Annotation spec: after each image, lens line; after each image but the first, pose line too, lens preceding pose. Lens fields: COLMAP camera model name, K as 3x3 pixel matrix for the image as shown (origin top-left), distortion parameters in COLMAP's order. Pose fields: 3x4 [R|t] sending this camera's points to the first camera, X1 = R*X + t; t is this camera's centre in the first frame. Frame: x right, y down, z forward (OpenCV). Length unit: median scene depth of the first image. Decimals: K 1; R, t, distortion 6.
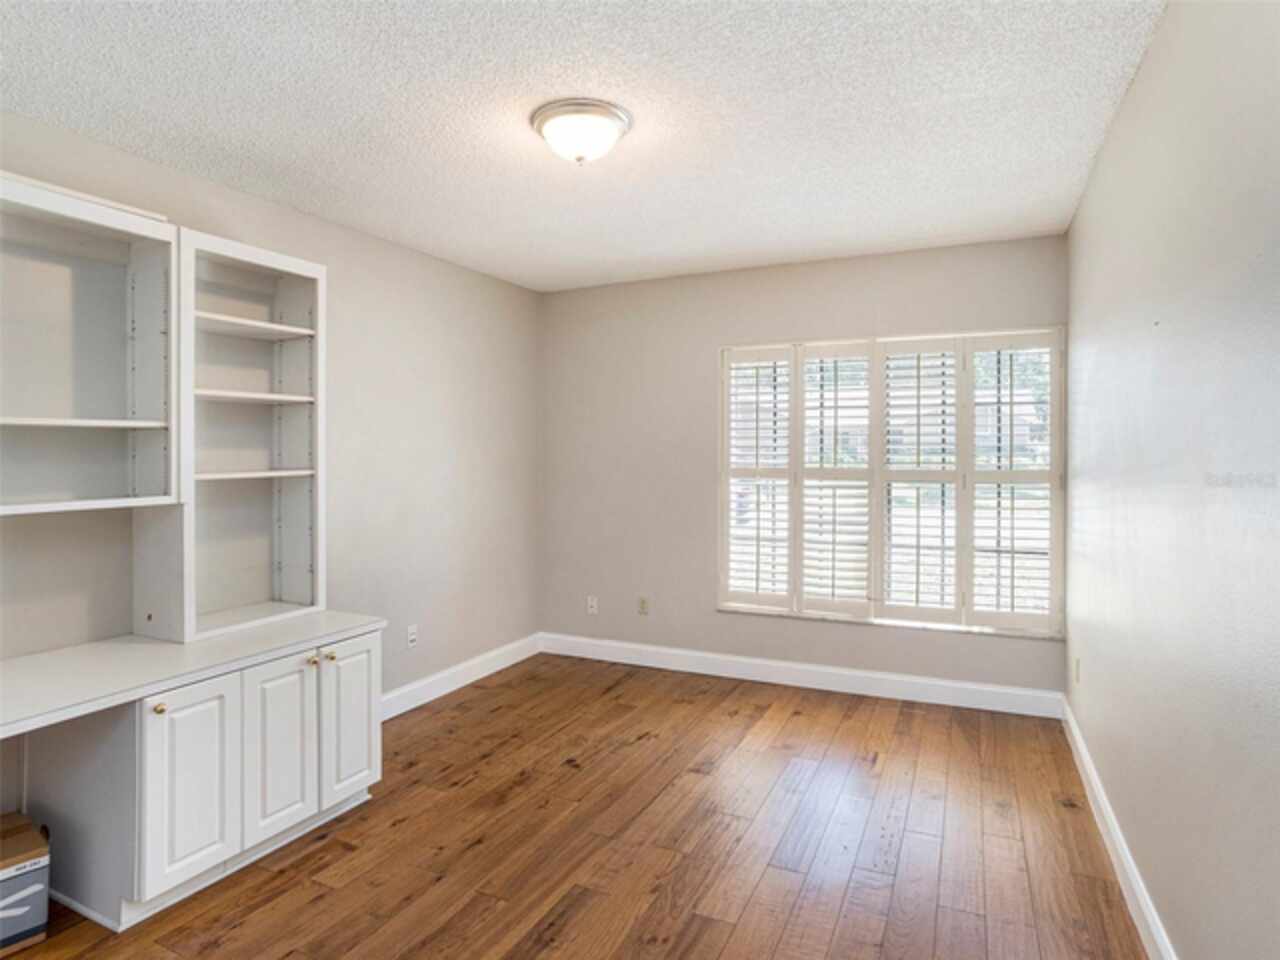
lens RADIAL K [[718.5, 0, 635.0], [0, 718.5, 470.5], [0, 0, 1]] dist [-0.100070, 0.038144]
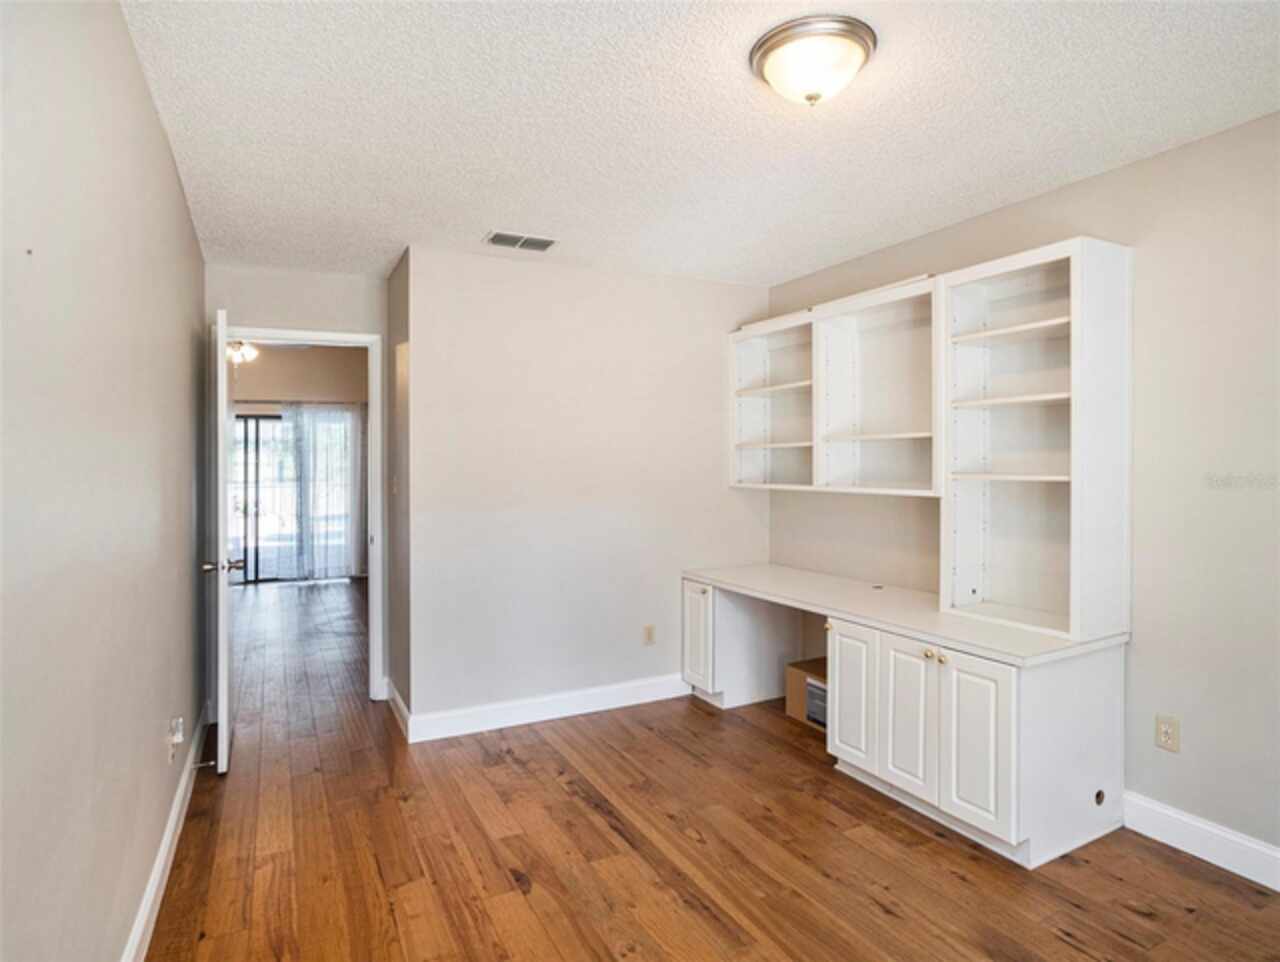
lens RADIAL K [[703.5, 0, 641.0], [0, 703.5, 465.8], [0, 0, 1]] dist [-0.056985, 0.001238]
pose [[-0.595627, 0.006264, -0.803237, 0.680901], [-0.002640, 0.999949, 0.009755, -0.035412], [0.803257, 0.007931, -0.595580, 1.329542]]
